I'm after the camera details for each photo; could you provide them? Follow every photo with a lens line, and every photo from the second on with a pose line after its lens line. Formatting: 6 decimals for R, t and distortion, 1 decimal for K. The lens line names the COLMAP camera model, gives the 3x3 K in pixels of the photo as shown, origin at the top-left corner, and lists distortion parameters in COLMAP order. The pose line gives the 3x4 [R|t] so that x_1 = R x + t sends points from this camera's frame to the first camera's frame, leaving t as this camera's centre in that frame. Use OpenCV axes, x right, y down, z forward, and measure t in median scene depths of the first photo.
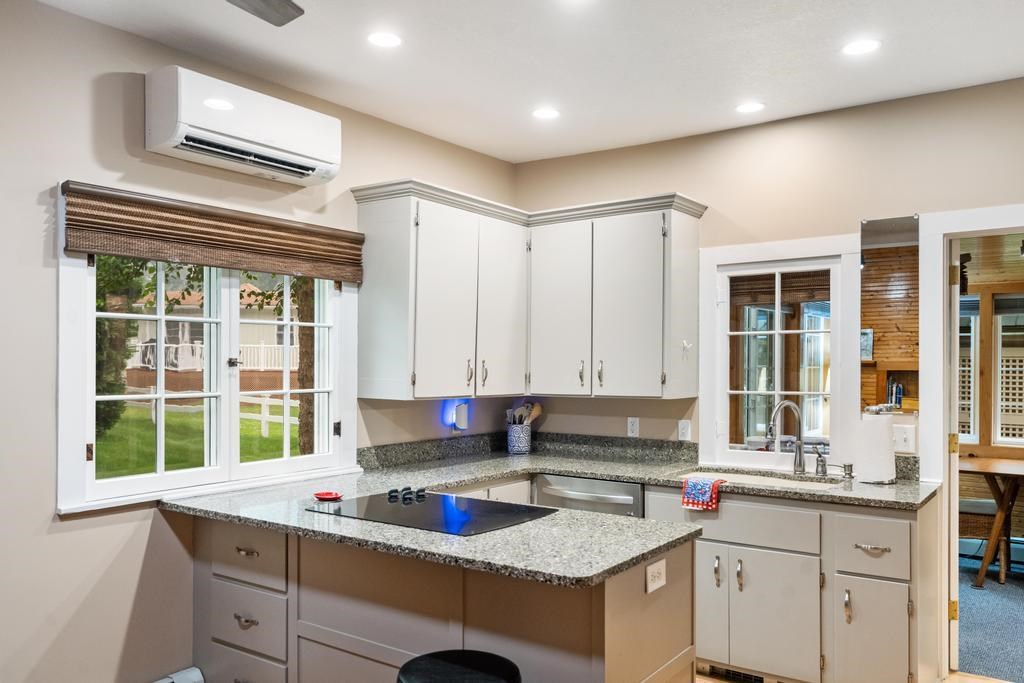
lens RADIAL K [[804.3, 0, 498.5], [0, 804.3, 370.6], [0, 0, 1]] dist [-0.014109, 0.002508]
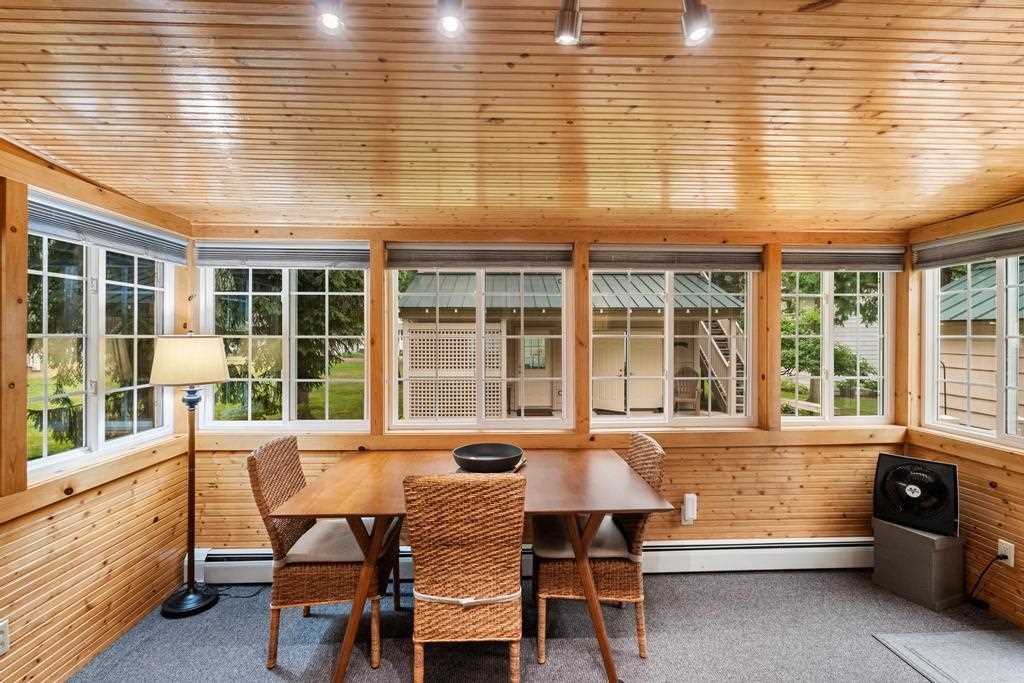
lens RADIAL K [[456.7, 0, 511.3], [0, 456.7, 341.2], [0, 0, 1]] dist [-0.004596, -0.000498]
pose [[0.786362, -0.011284, 0.617663, 0.436233], [0.011651, 0.999926, 0.003434, 0.002536], [-0.617656, 0.004496, 0.786436, 0.568407]]
